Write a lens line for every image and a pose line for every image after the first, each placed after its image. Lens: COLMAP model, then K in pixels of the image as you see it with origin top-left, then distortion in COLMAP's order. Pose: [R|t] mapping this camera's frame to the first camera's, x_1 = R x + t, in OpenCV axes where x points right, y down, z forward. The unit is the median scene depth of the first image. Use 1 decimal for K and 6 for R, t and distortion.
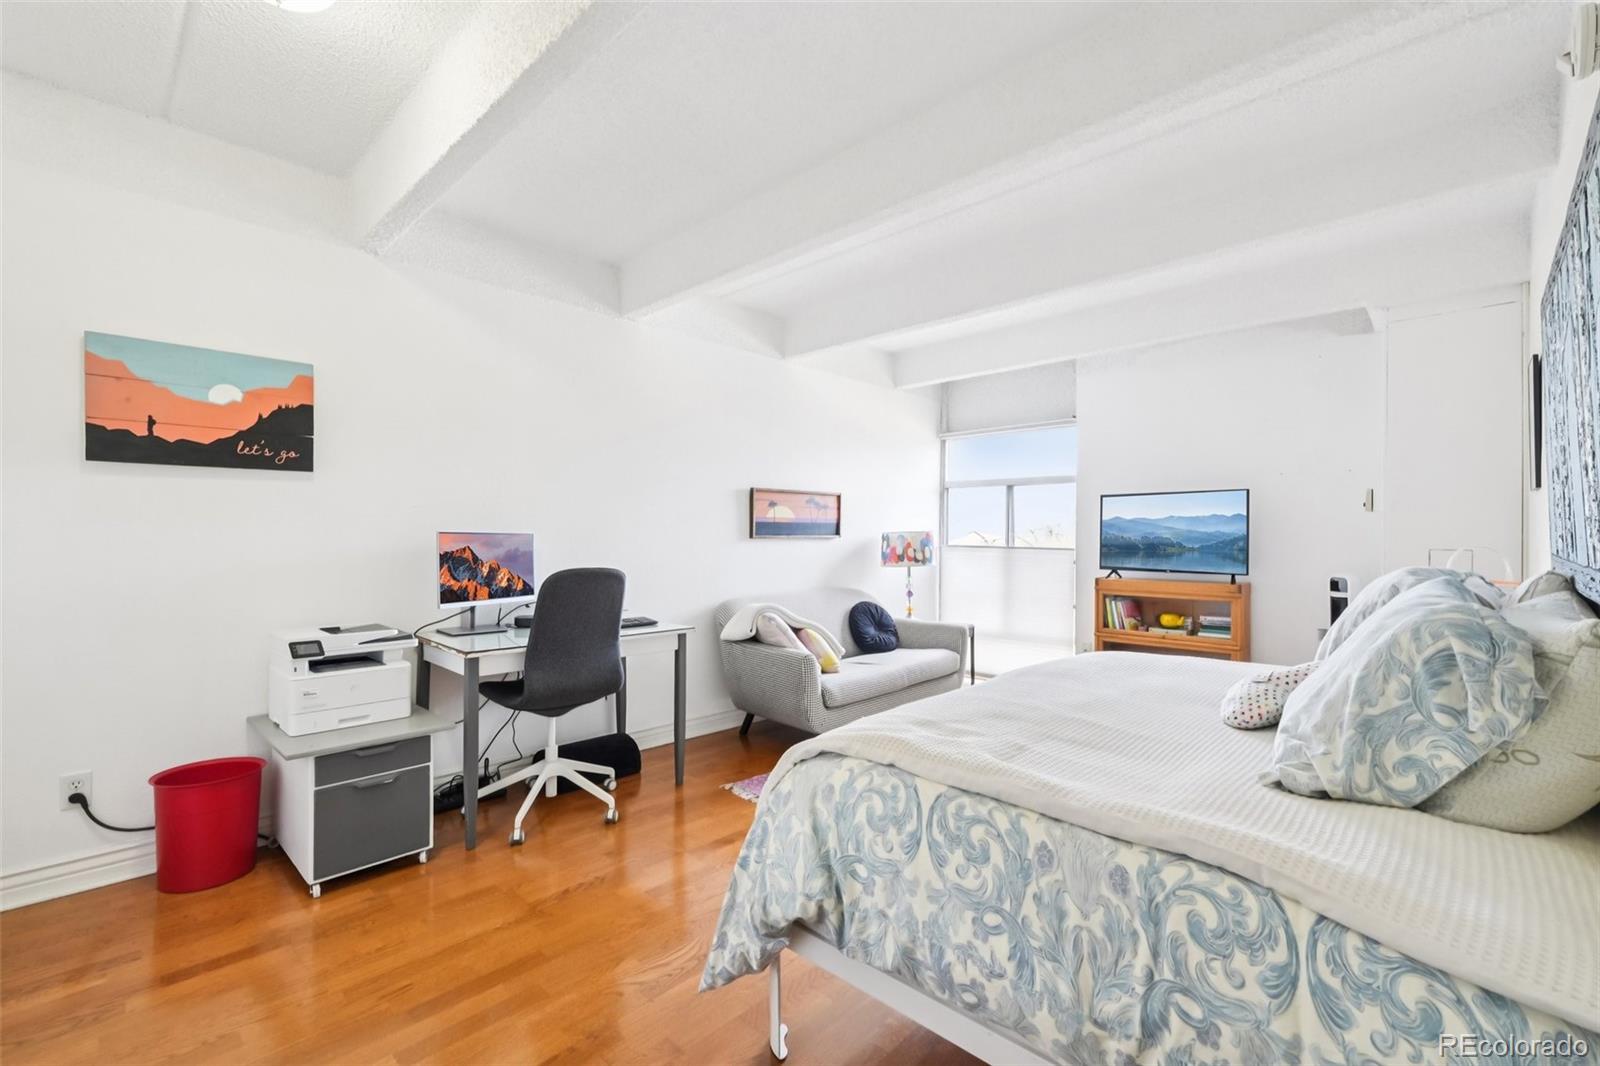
lens RADIAL K [[689.5, 0, 802.6], [0, 689.5, 551.9], [0, 0, 1]] dist [0.002224, 0.000706]
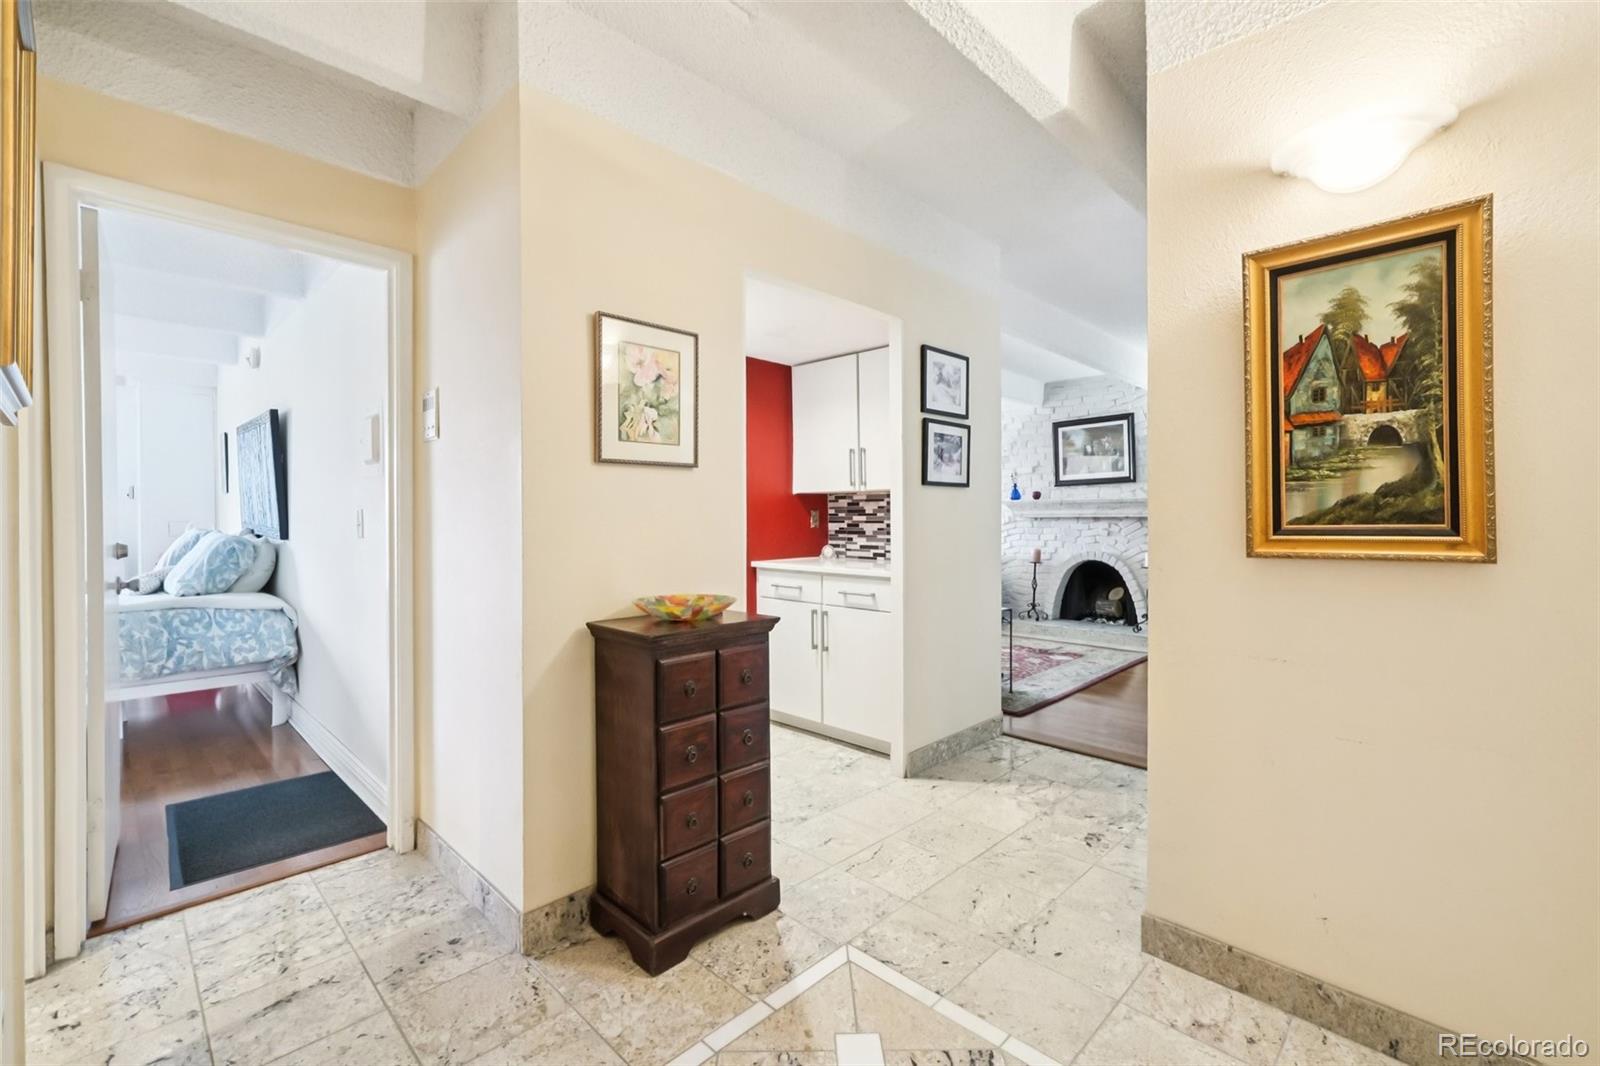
lens RADIAL K [[699.9, 0, 805.5], [0, 699.9, 517.1], [0, 0, 1]] dist [0.001308, 0.000351]
pose [[0.012980, -0.000449, 0.999916, -2.965799], [0.017058, 0.999854, 0.000227, 0.032116], [-0.999770, 0.017054, 0.012986, -2.264880]]
